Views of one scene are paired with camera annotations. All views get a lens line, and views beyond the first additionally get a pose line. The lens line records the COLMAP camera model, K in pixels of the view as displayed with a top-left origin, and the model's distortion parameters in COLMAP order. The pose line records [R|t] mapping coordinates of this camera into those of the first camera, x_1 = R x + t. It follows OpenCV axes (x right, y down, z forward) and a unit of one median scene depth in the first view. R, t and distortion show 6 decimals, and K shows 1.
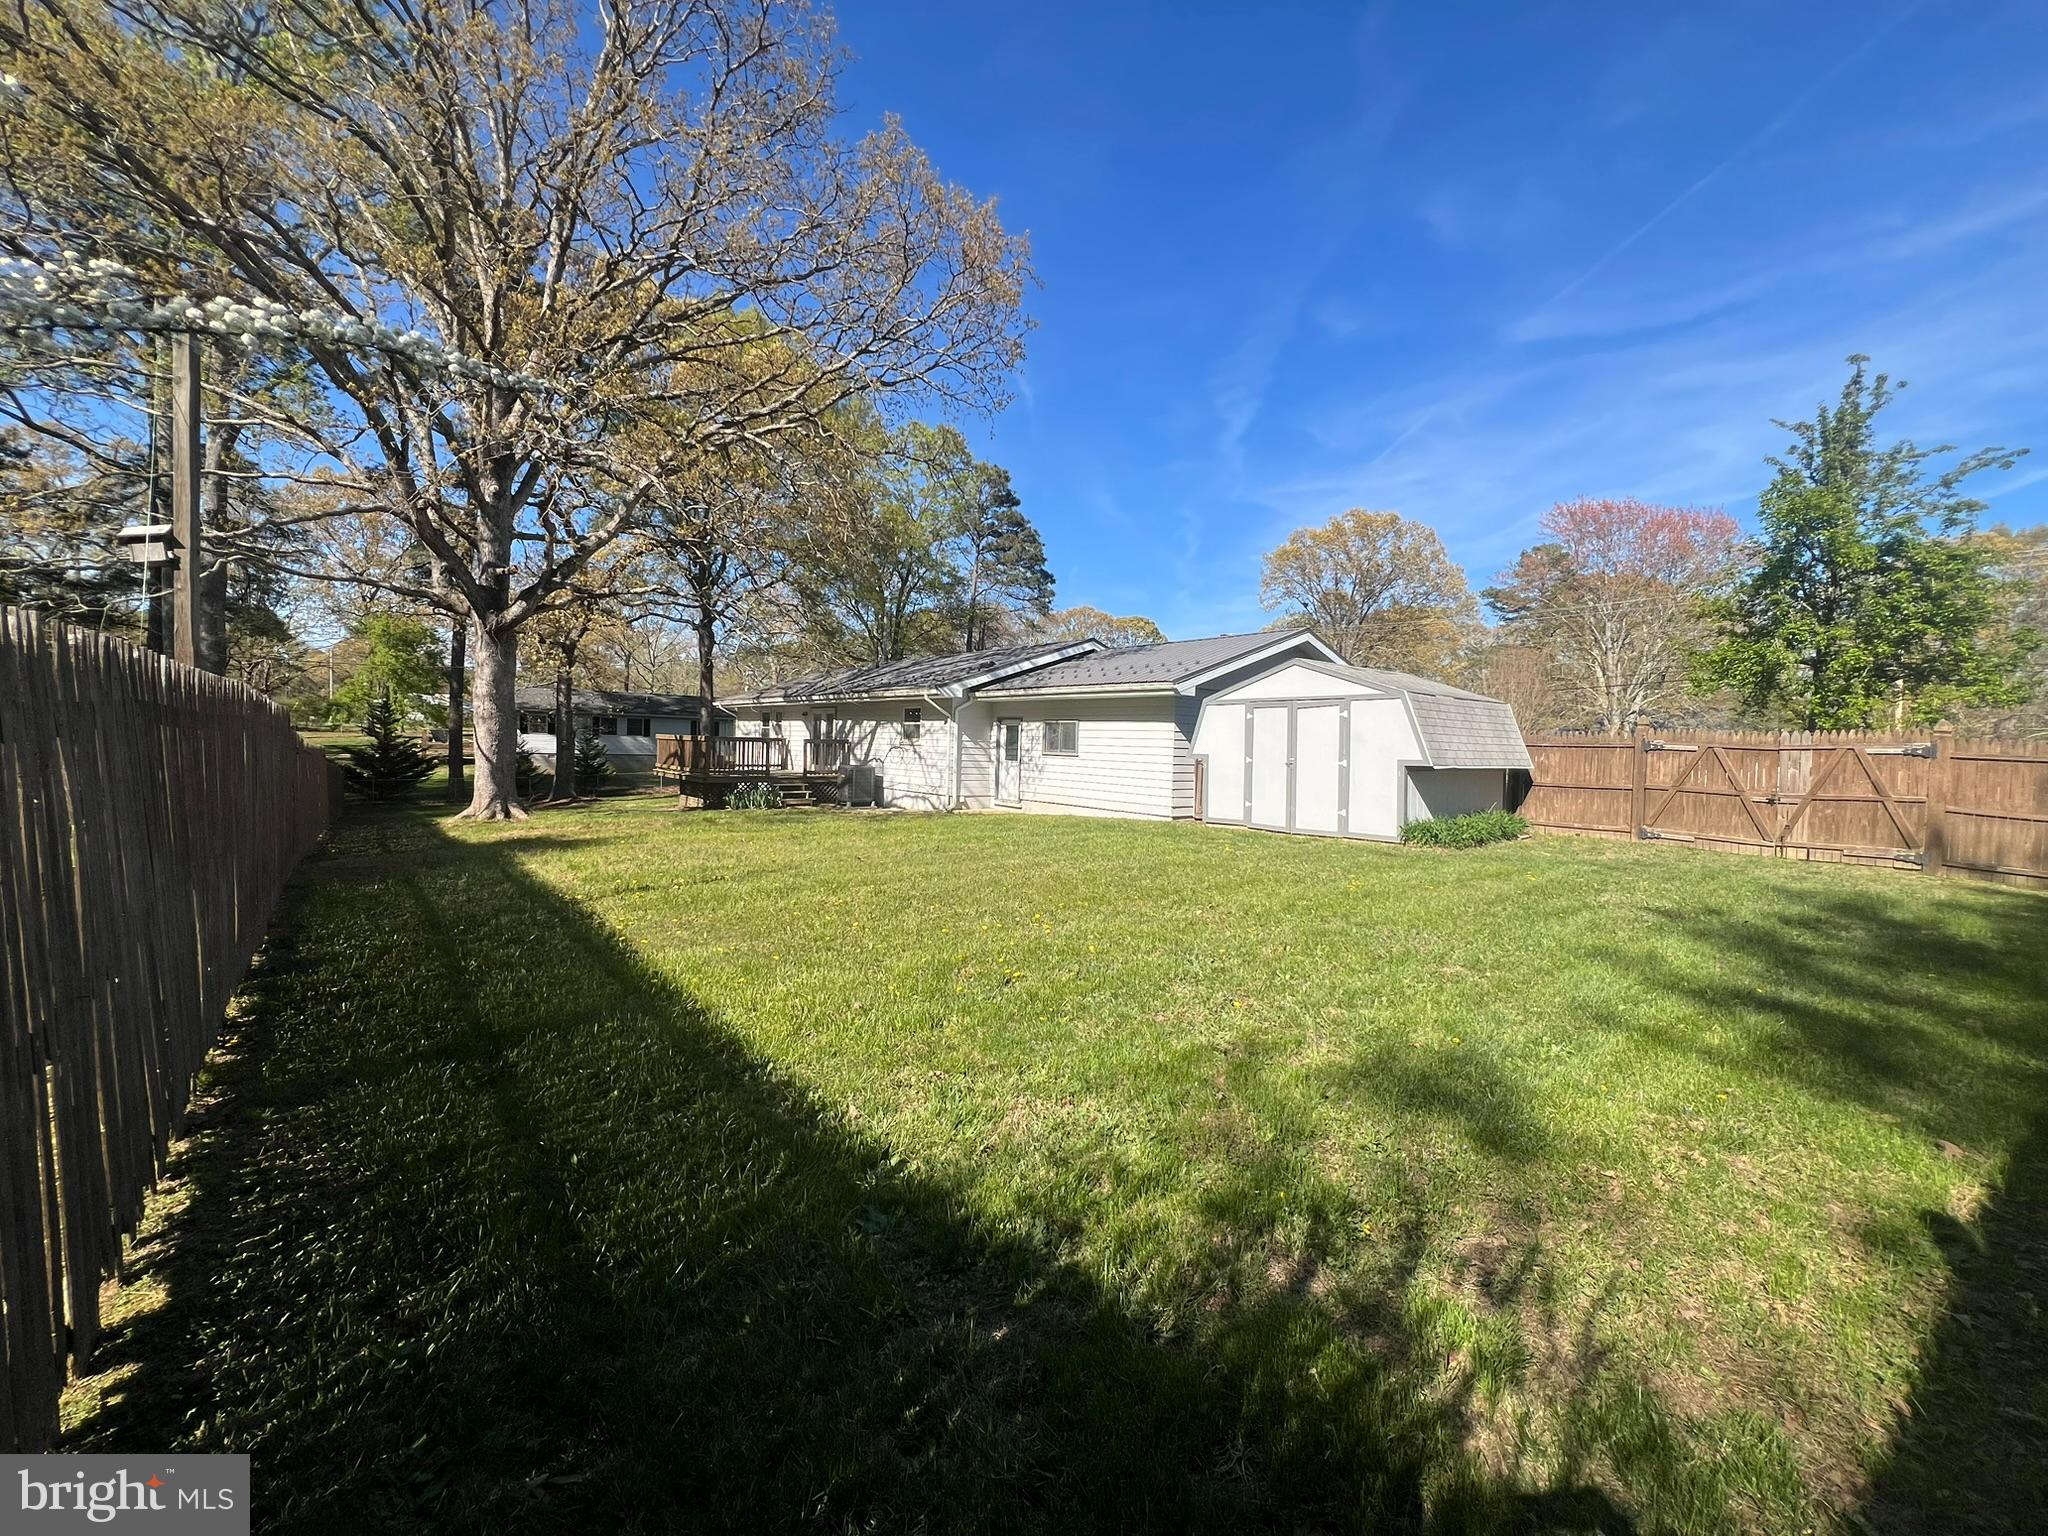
lens RADIAL K [[821.0, 0, 1015.5], [0, 821.0, 767.9], [0, 0, 1]] dist [-0.006666, 0.000340]
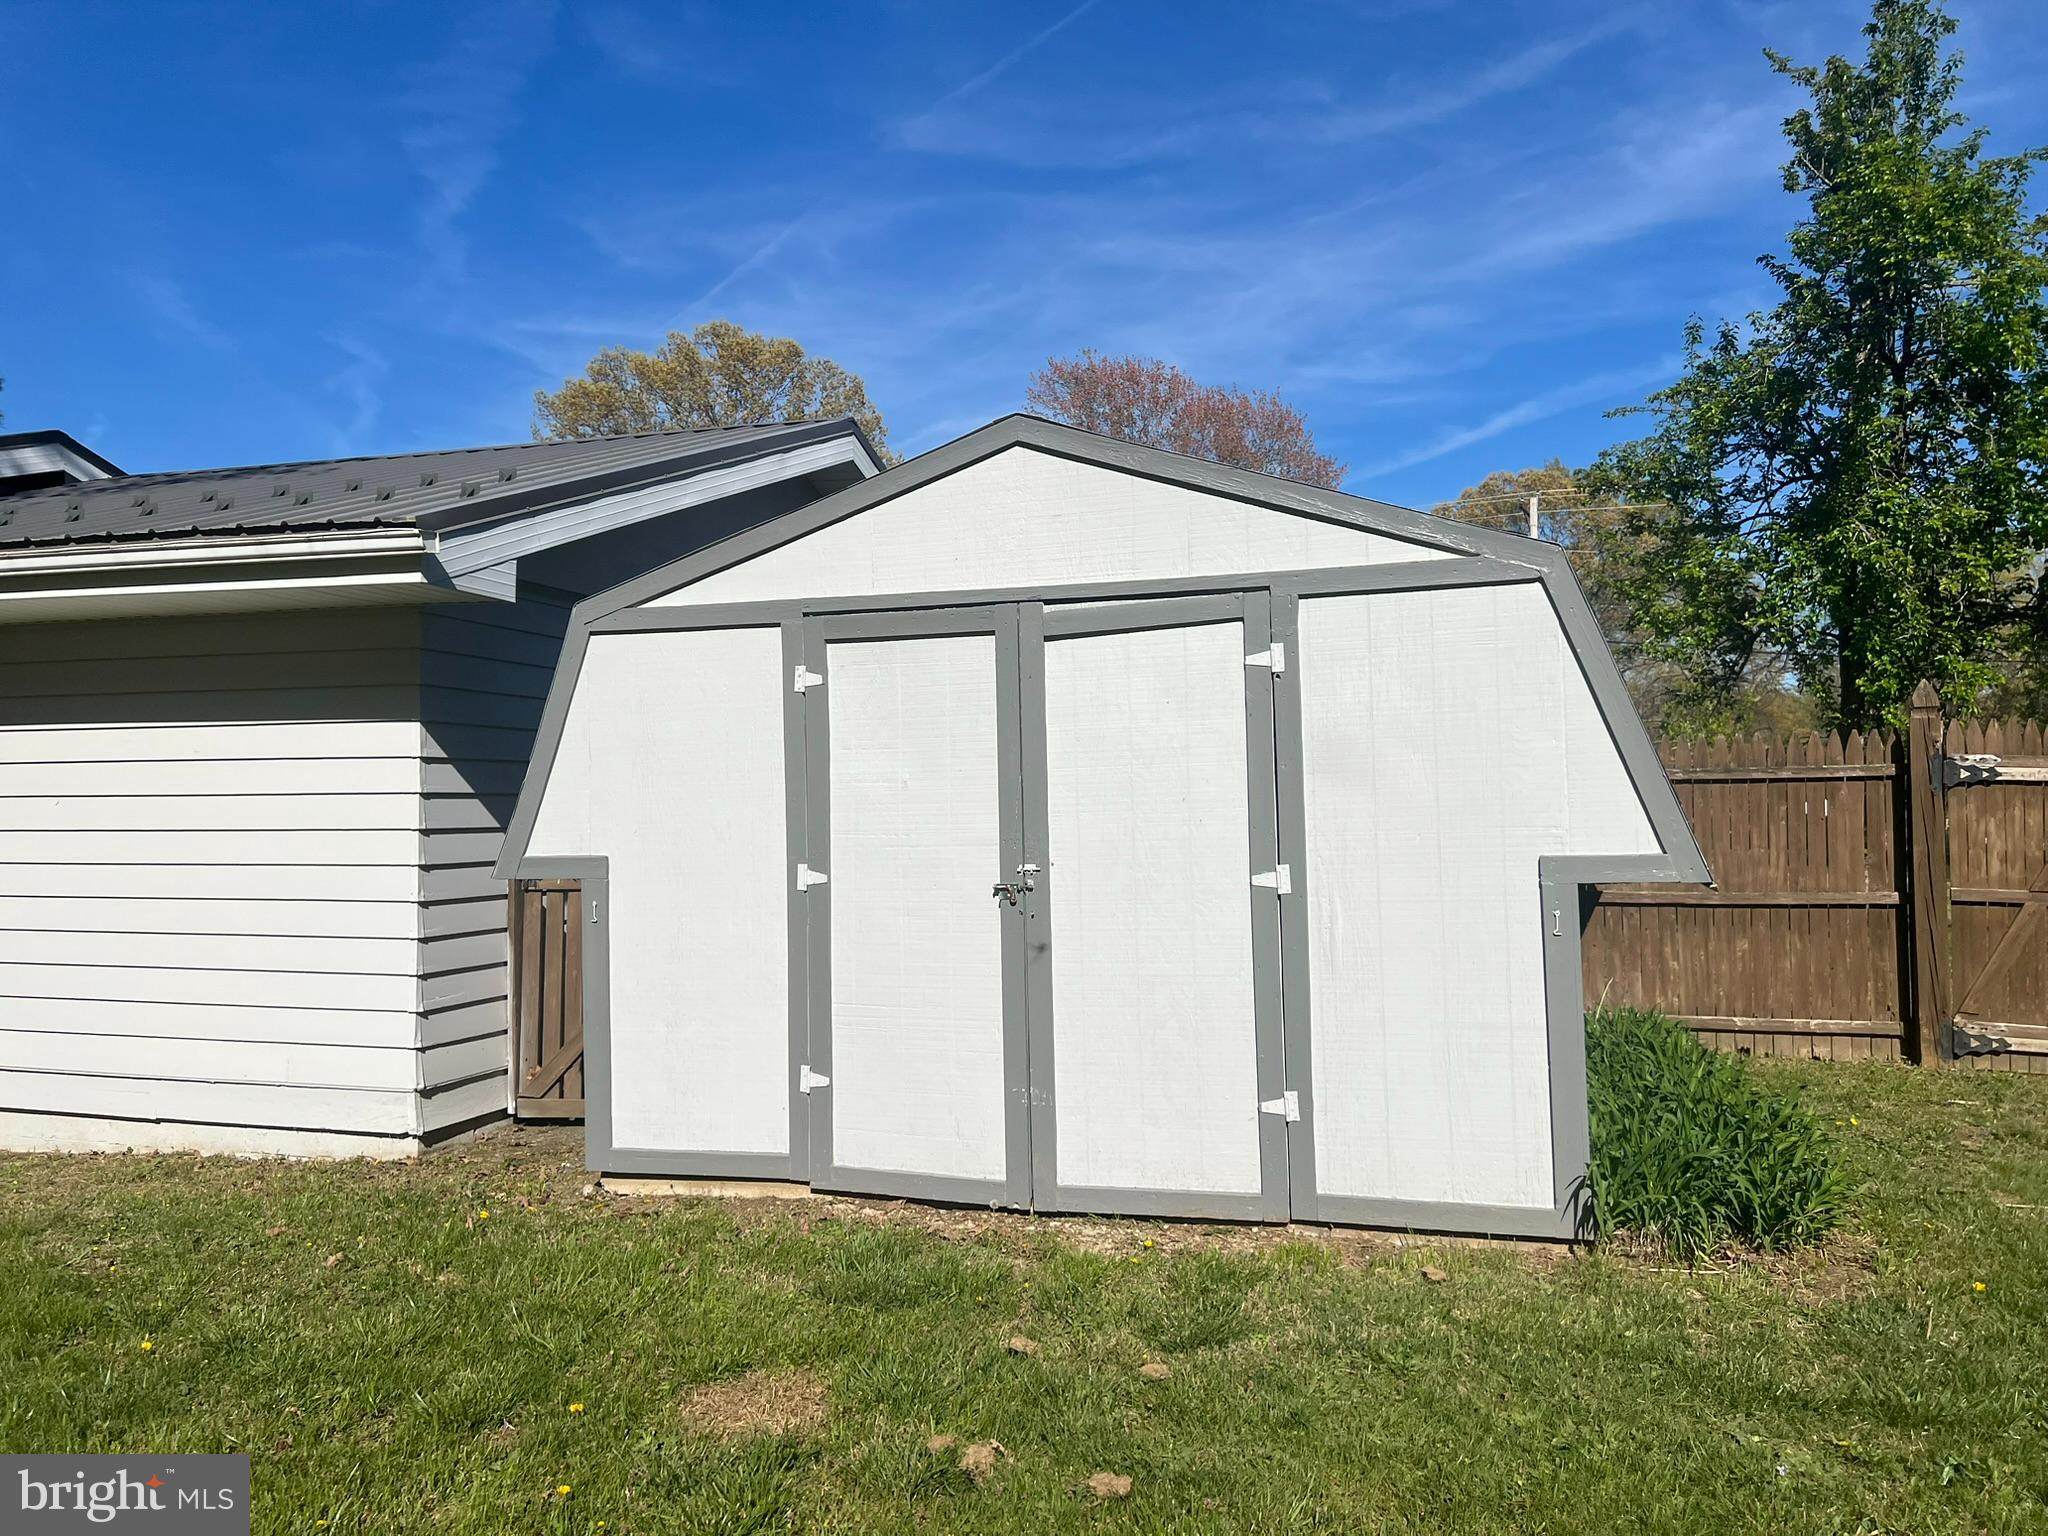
lens RADIAL K [[1531.7, 0, 1021.0], [0, 1531.7, 753.7], [0, 0, 1]] dist [0.064954, -0.077938]
pose [[0.821372, -0.013898, 0.570224, 0.073146], [0.045832, 0.998079, -0.041692, -0.017384], [-0.568549, 0.060379, 0.820431, 0.473448]]
